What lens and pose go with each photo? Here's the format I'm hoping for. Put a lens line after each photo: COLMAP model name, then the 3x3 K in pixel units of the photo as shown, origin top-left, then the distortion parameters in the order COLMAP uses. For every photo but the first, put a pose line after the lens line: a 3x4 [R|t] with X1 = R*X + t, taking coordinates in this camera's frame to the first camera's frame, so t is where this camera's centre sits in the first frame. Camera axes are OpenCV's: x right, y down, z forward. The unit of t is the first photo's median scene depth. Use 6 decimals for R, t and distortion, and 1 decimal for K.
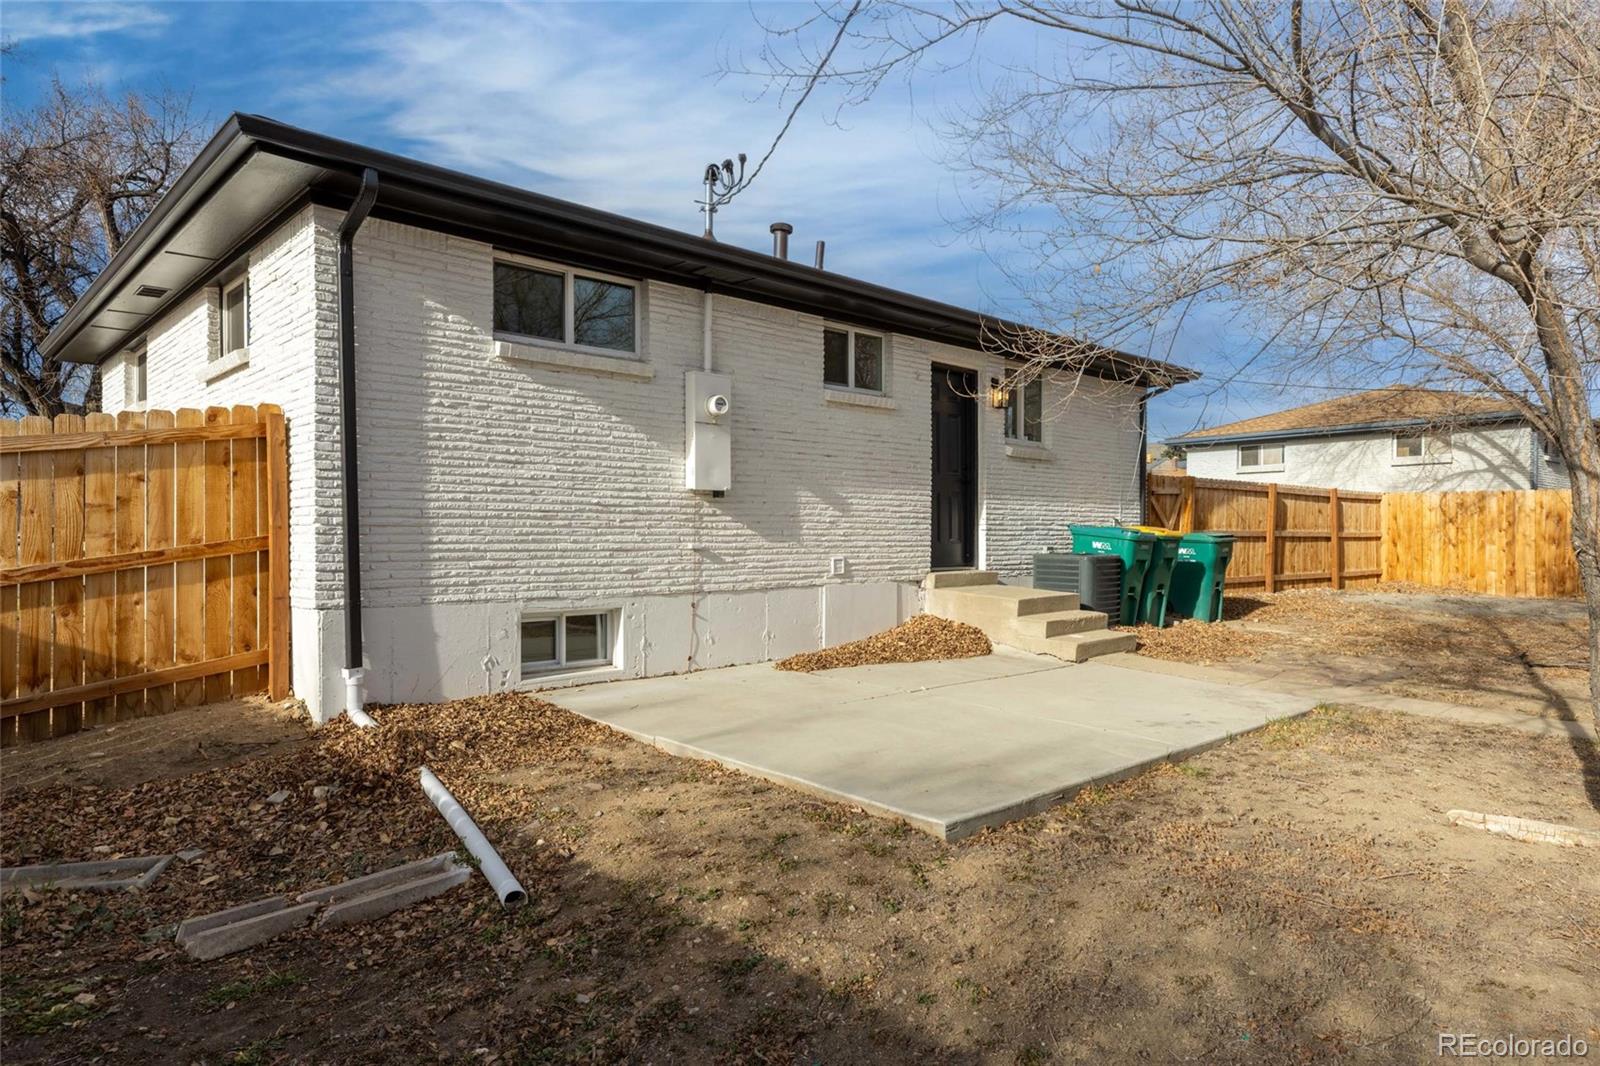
lens RADIAL K [[970.6, 0, 801.2], [0, 970.6, 539.0], [0, 0, 1]] dist [0.015623, 0.000106]
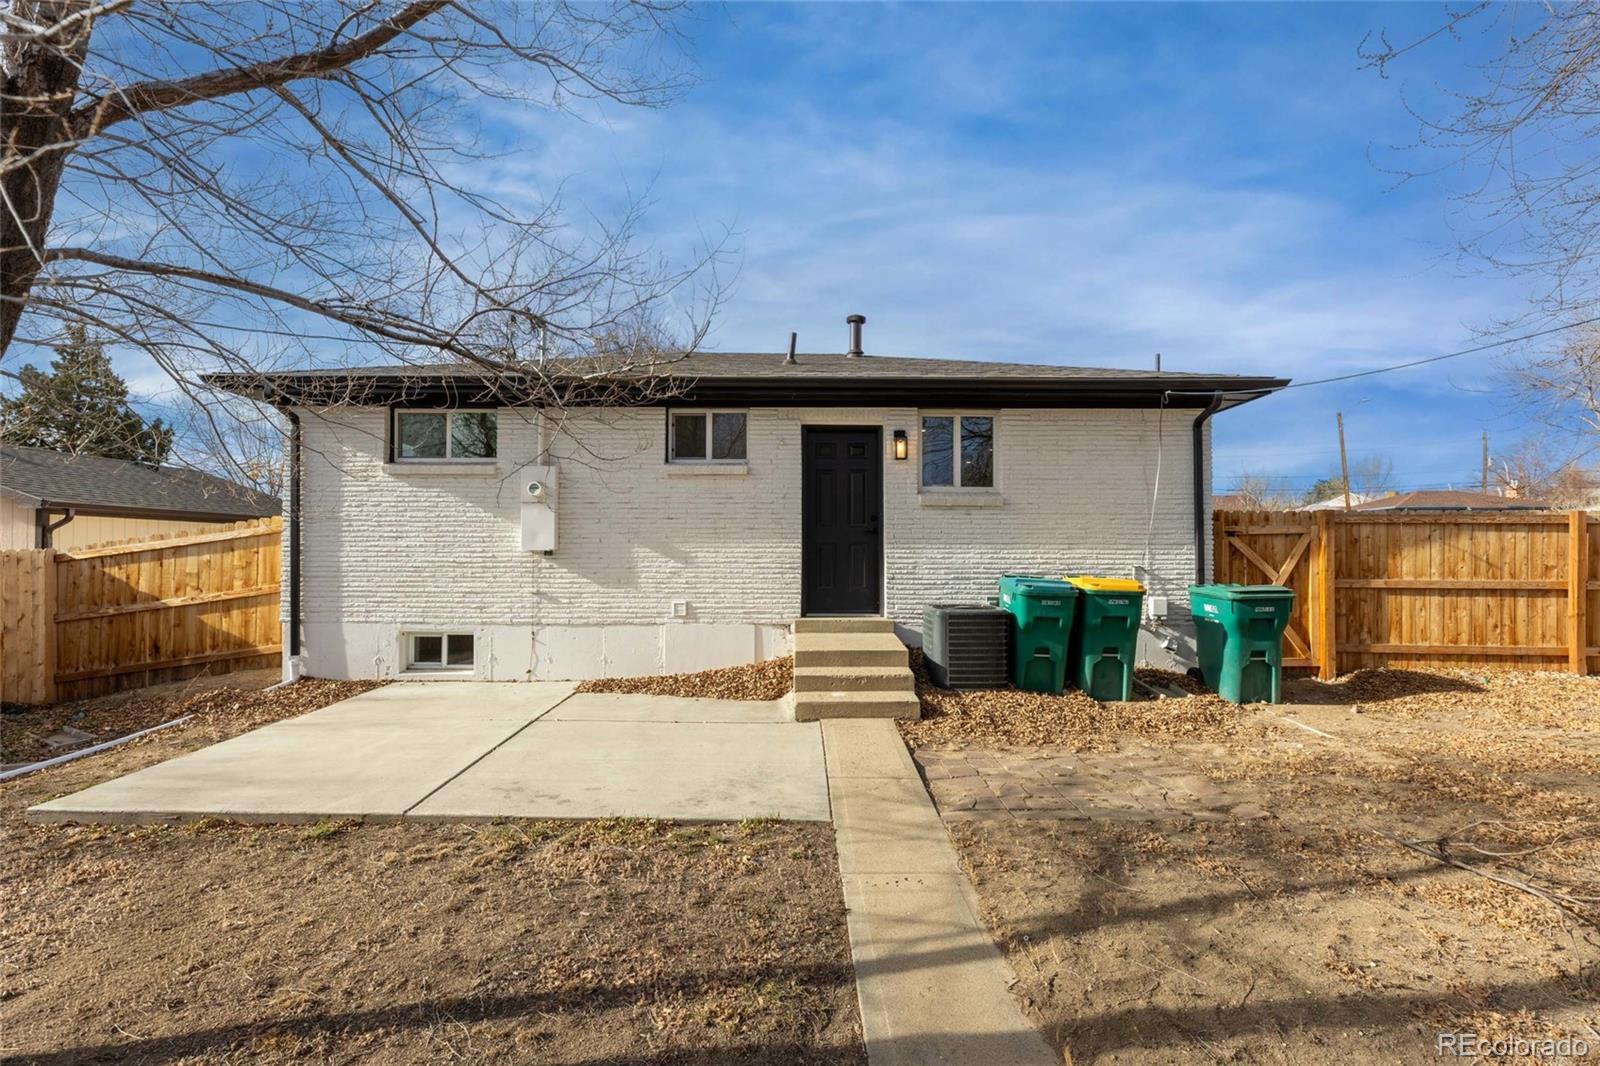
lens RADIAL K [[722.4, 0, 804.6], [0, 722.4, 534.4], [0, 0, 1]] dist [0.005632, -0.000636]
pose [[0.717889, -0.017135, -0.695947, 0.817171], [-0.005581, 0.999523, -0.030367, -0.040352], [0.696135, 0.025684, 0.717451, 0.481675]]
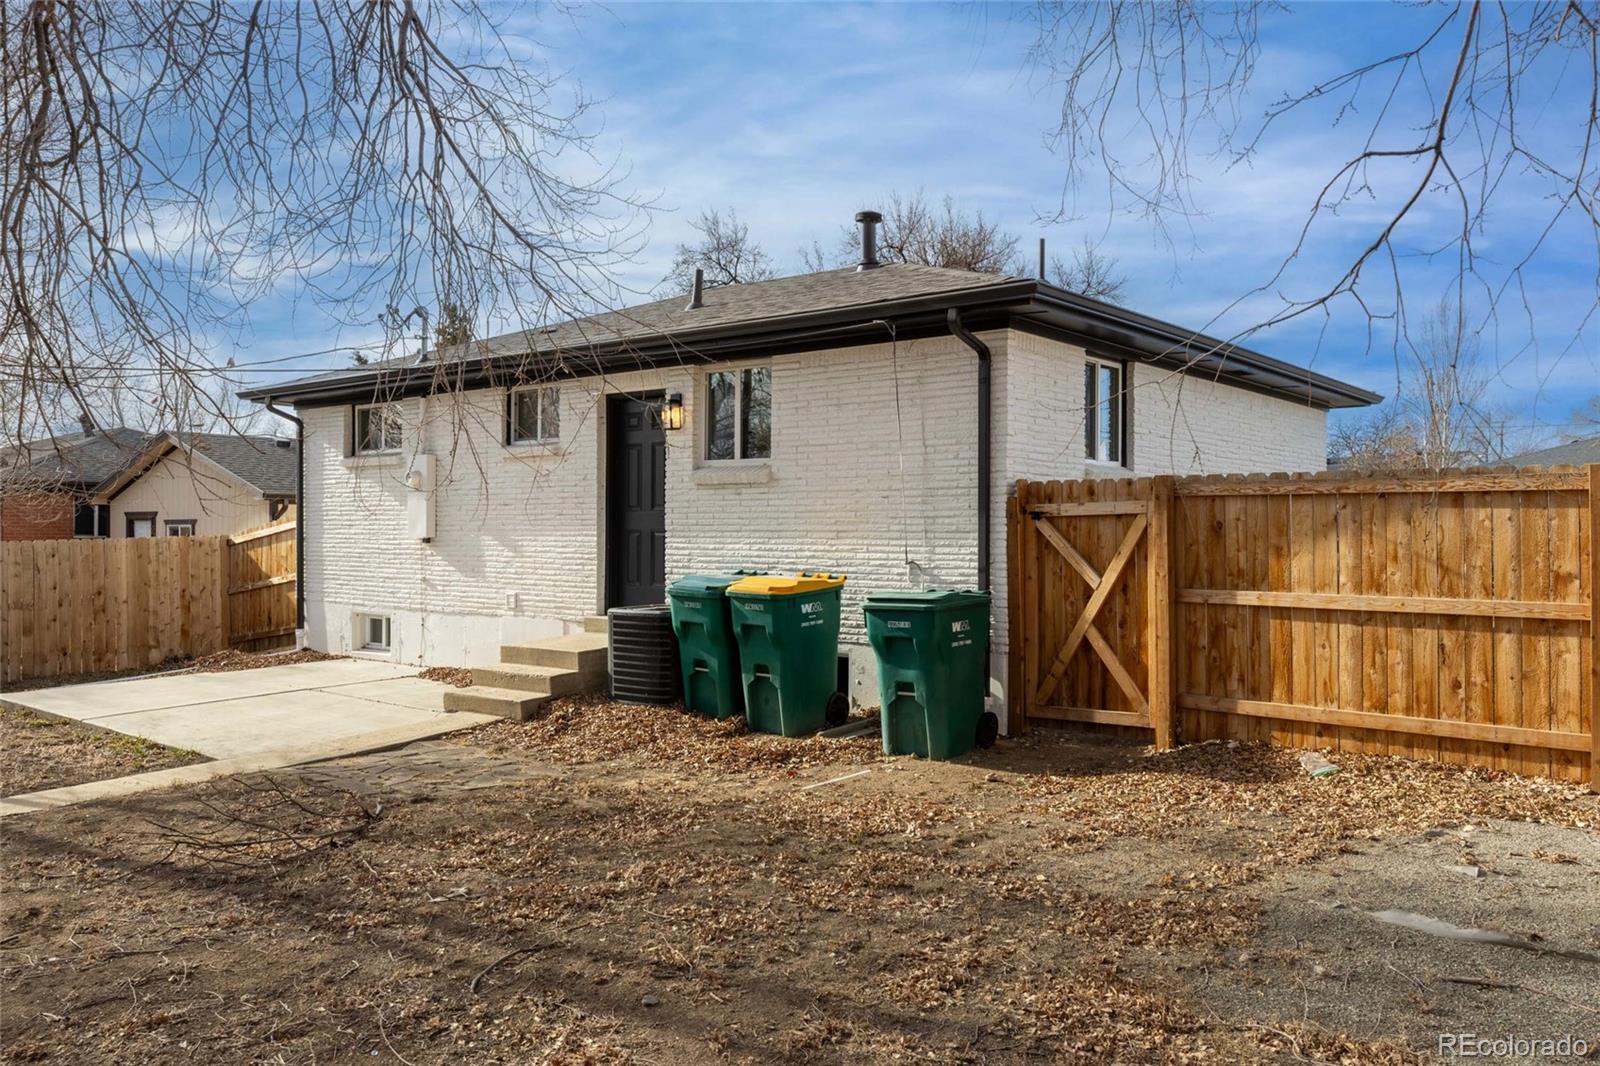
lens RADIAL K [[1222.5, 0, 802.4], [0, 1222.5, 525.9], [0, 0, 1]] dist [-0.000007, -0.002742]
pose [[0.122835, -0.003716, -0.992420, 1.582198], [-0.006778, 0.999967, -0.004583, -0.058215], [0.992404, 0.007289, 0.122806, 1.219927]]
